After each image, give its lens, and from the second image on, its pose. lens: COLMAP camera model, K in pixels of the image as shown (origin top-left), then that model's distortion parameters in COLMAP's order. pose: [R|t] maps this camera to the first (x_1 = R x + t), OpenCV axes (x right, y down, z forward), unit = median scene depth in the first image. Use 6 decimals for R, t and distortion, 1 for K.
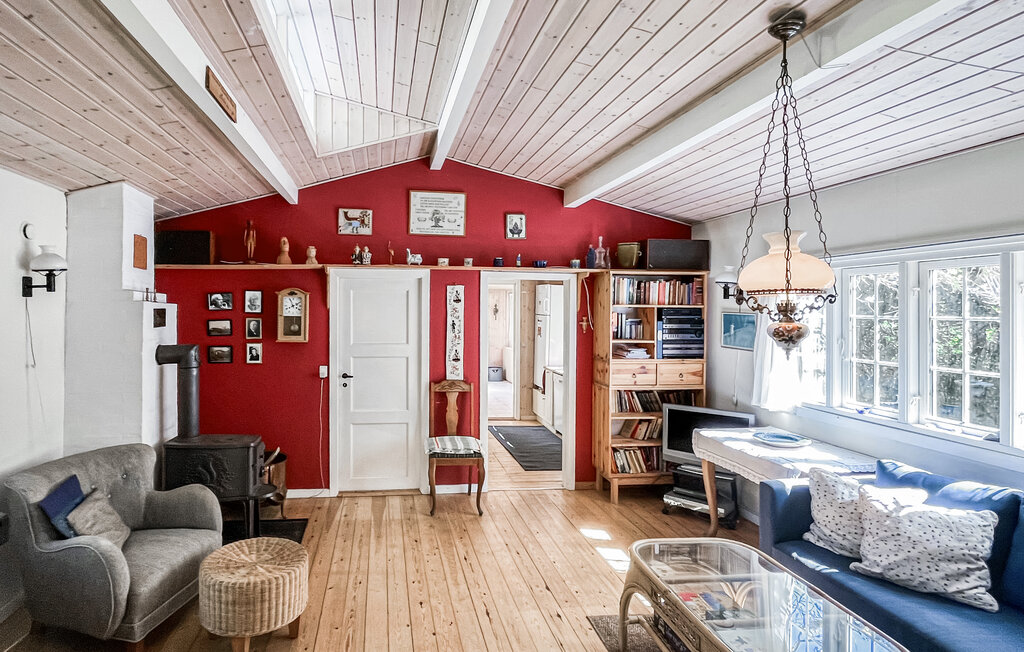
lens RADIAL K [[907.2, 0, 512.0], [0, 907.2, 326.0], [0, 0, 1]] dist [-0.000198, -0.000084]
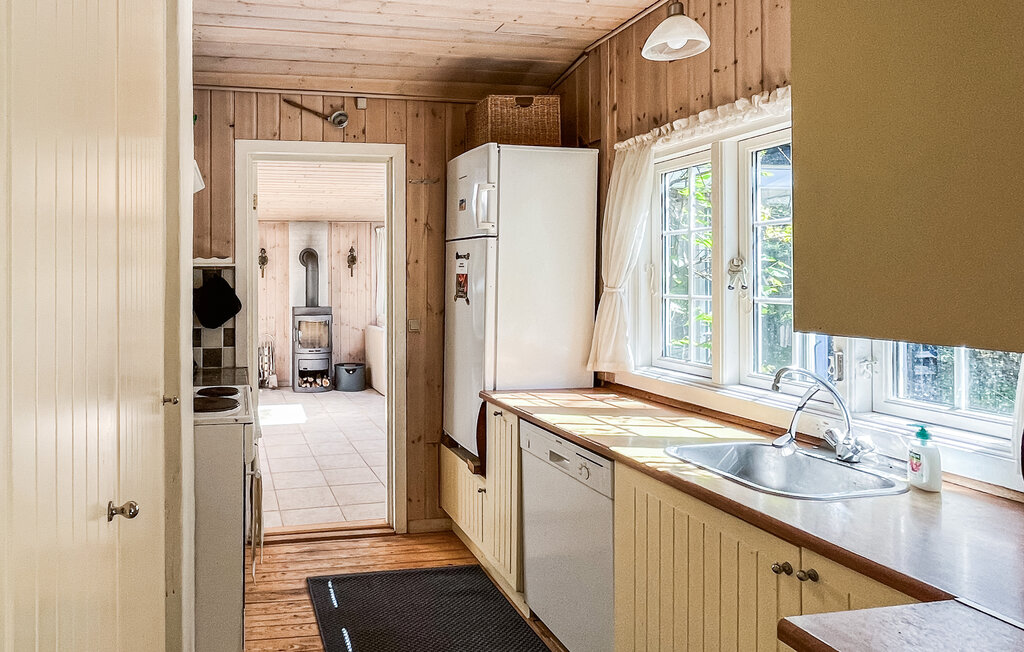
lens RADIAL K [[1022.7, 0, 512.0], [0, 1022.7, 326.0], [0, 0, 1]] dist [0.001074, -0.000444]
pose [[0.991744, -0.003097, 0.128200, -0.001620], [-0.000665, 0.999571, 0.029291, 0.009972], [-0.128235, -0.029134, 0.991316, 0.663697]]
